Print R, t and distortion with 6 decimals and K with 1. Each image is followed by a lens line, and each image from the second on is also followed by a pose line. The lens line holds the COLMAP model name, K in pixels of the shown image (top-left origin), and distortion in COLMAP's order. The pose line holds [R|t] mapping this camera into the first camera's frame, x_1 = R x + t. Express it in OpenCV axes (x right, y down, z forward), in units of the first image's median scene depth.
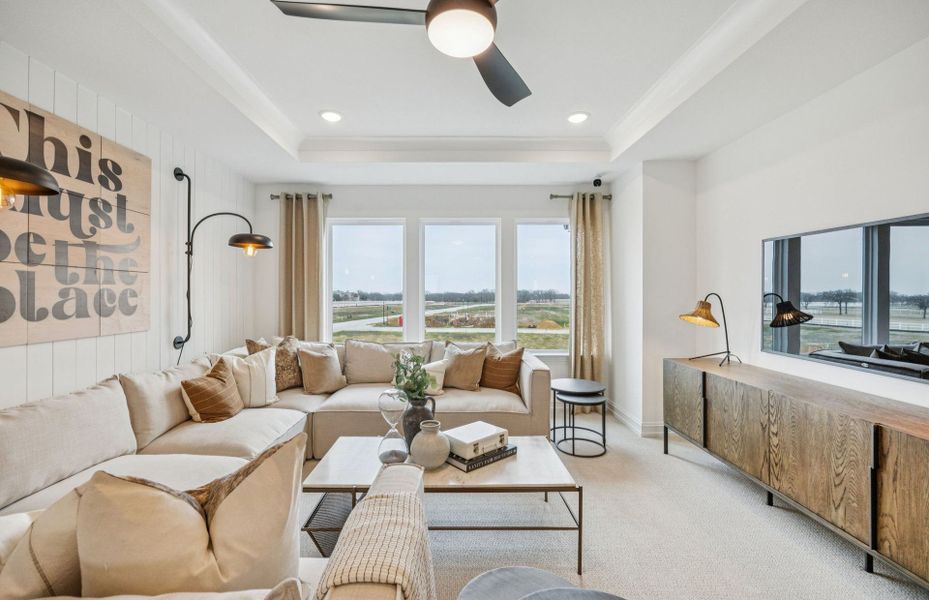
lens RADIAL K [[393.7, 0, 459.3], [0, 393.7, 294.4], [0, 0, 1]] dist [-0.003484, -0.000004]
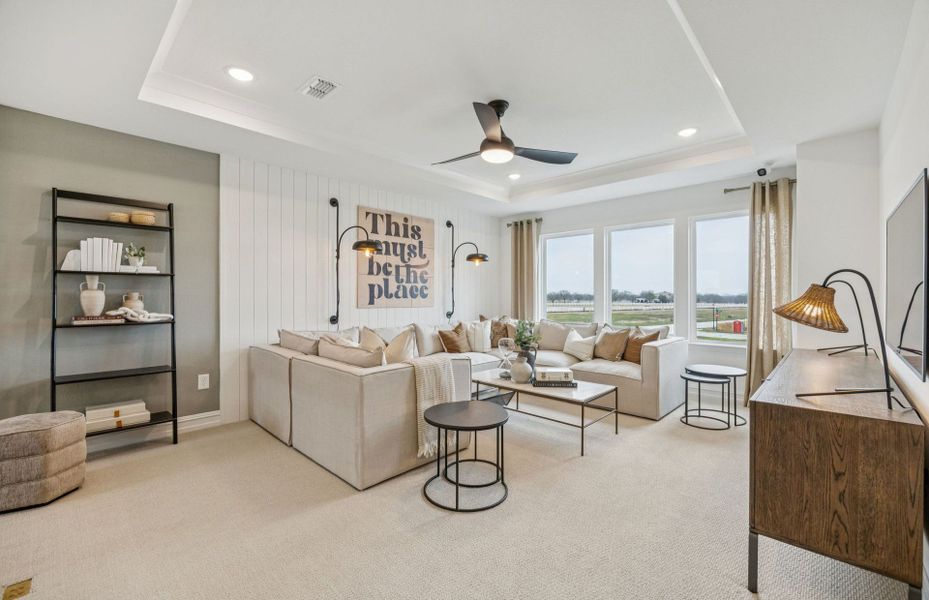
lens RADIAL K [[393.7, 0, 463.9], [0, 393.7, 298.2], [0, 0, 1]] dist [-0.003484, -0.000004]
pose [[0.718568, 0.004729, -0.695440, 0.781983], [-0.000024, 0.999977, 0.006775, 0.039846], [0.695456, -0.004852, 0.718552, -0.359281]]
